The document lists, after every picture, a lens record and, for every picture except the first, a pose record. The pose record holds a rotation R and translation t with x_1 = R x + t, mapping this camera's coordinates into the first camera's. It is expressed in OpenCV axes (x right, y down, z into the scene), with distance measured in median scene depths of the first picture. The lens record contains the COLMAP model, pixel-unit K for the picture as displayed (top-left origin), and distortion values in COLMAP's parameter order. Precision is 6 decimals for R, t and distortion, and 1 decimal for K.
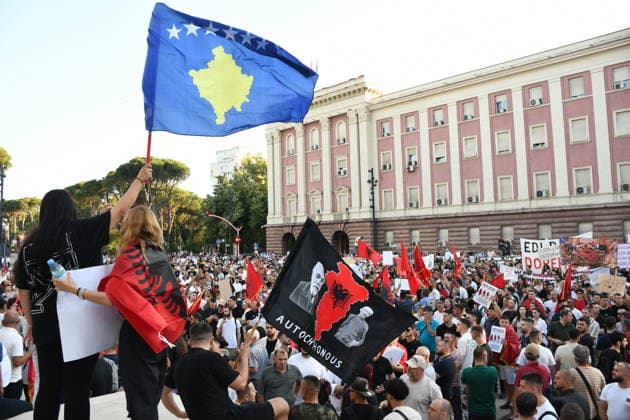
lens RADIAL K [[535.6, 0, 315.0], [0, 535.6, 210.0], [0, 0, 1]] dist [-0.002127, -0.004103]
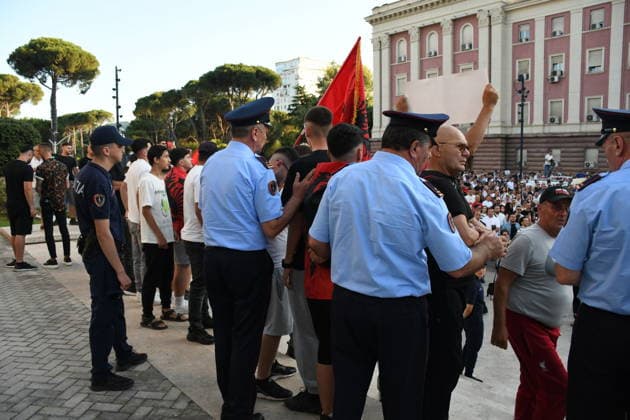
lens RADIAL K [[459.8, 0, 315.0], [0, 459.8, 210.0], [0, 0, 1]] dist [-0.076784, 0.062820]
pose [[0.999566, 0.026404, -0.013098, -0.174130], [-0.023772, 0.984927, 0.171326, 0.015217], [0.017425, -0.170941, 0.985127, 0.186505]]
